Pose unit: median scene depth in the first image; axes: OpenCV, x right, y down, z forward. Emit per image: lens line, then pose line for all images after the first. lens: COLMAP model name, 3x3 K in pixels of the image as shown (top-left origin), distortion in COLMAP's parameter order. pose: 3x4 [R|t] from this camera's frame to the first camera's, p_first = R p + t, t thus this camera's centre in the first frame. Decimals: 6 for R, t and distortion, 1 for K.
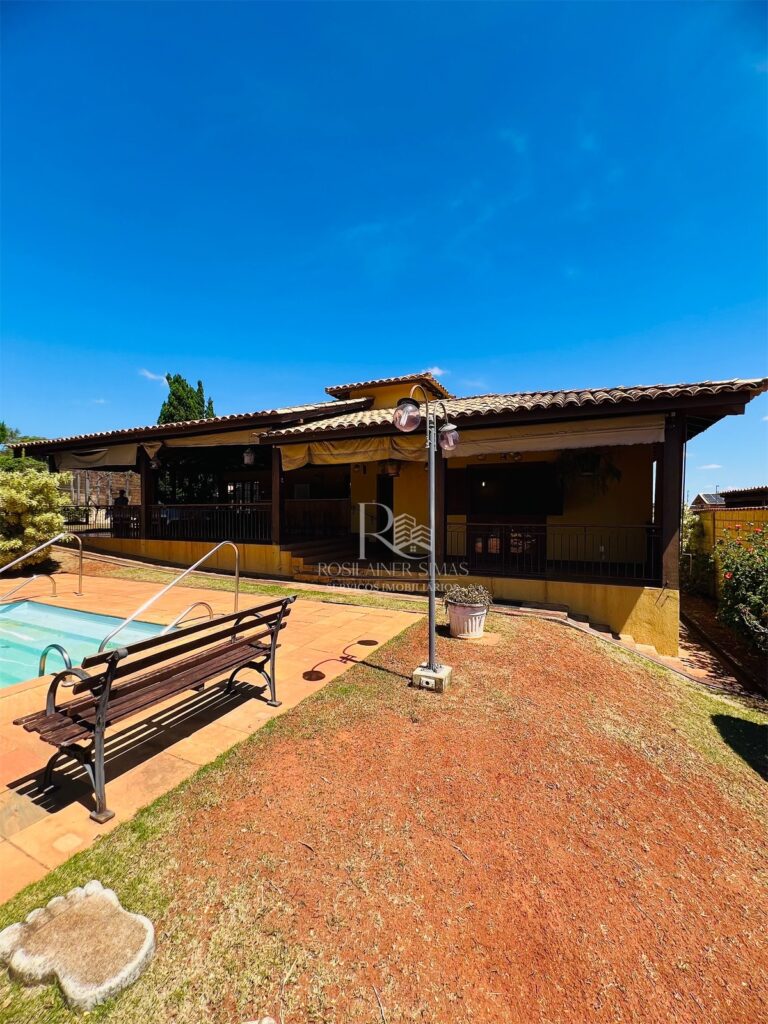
lens RADIAL K [[411.7, 0, 389.1], [0, 411.7, 513.0], [0, 0, 1]] dist [0.001637, -0.002264]
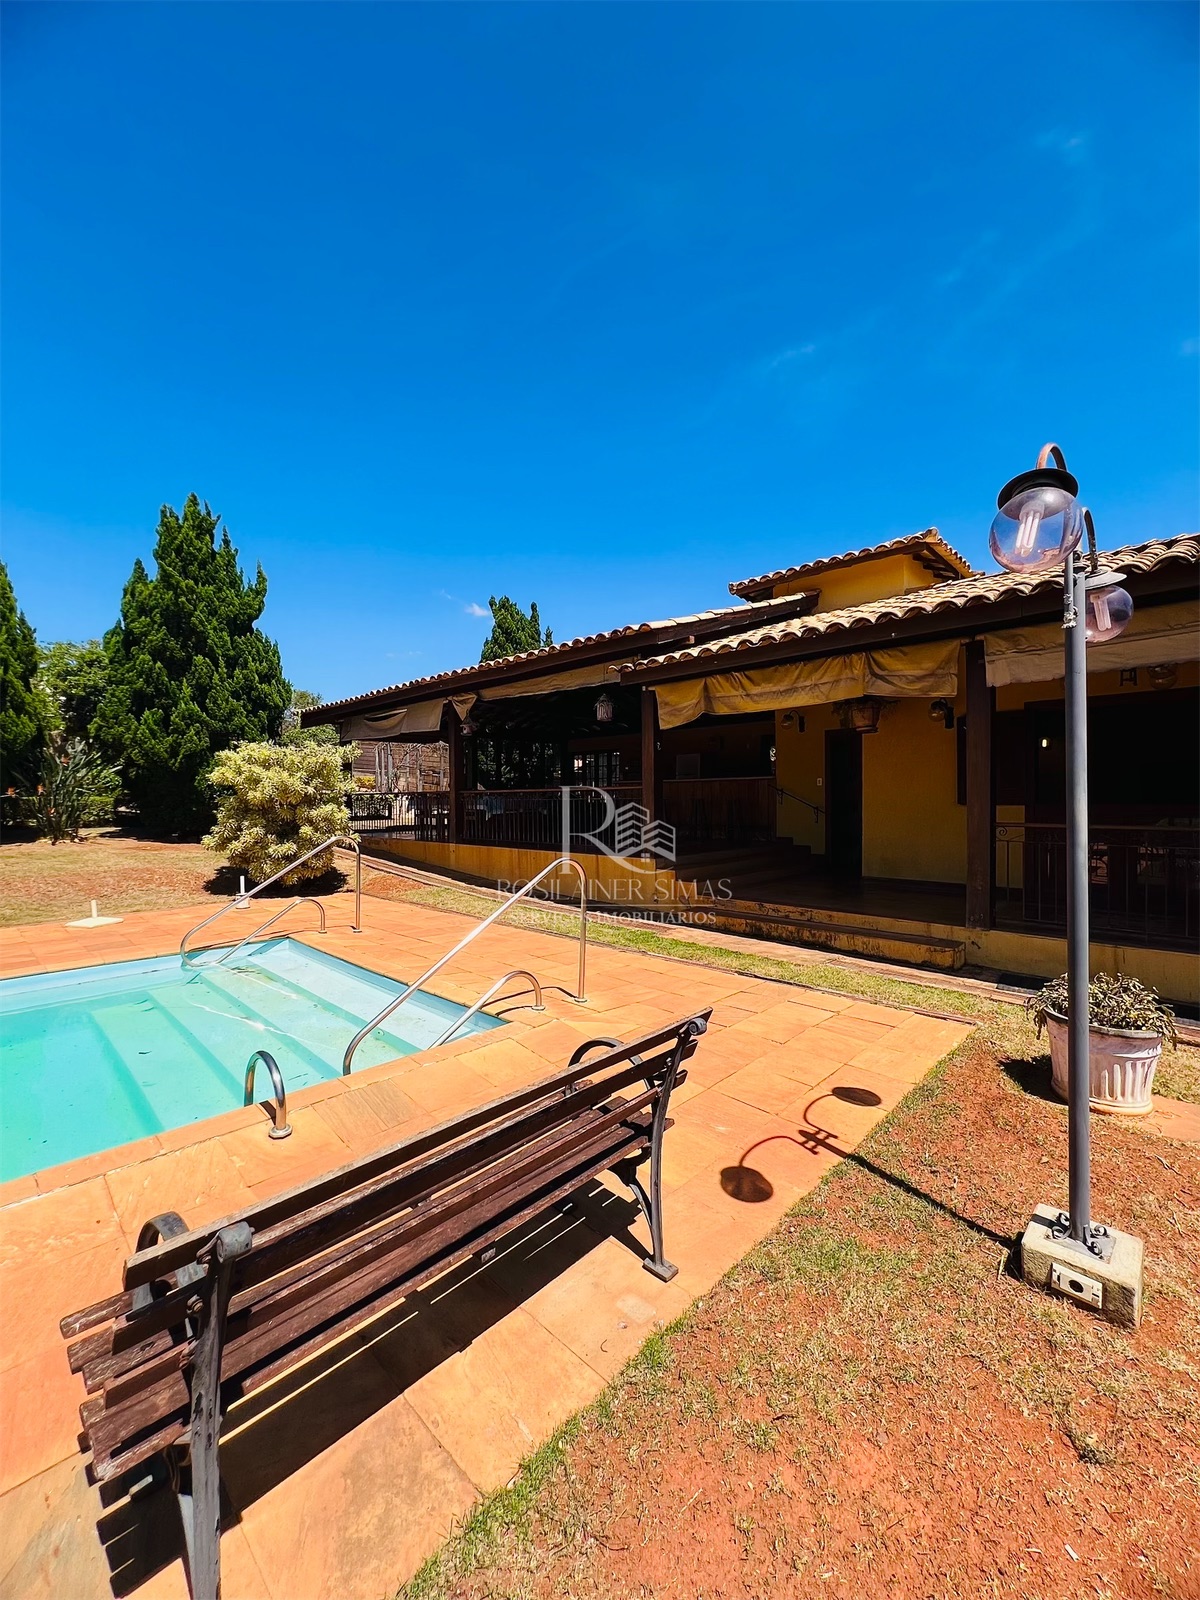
lens RADIAL K [[643.3, 0, 596.5], [0, 643.3, 797.8], [0, 0, 1]] dist [0.001637, -0.002264]
pose [[0.941795, -0.006491, -0.336124, -0.047553], [0.005140, 0.999975, -0.004909, -0.003814], [0.336148, 0.002896, 0.941805, 0.147305]]
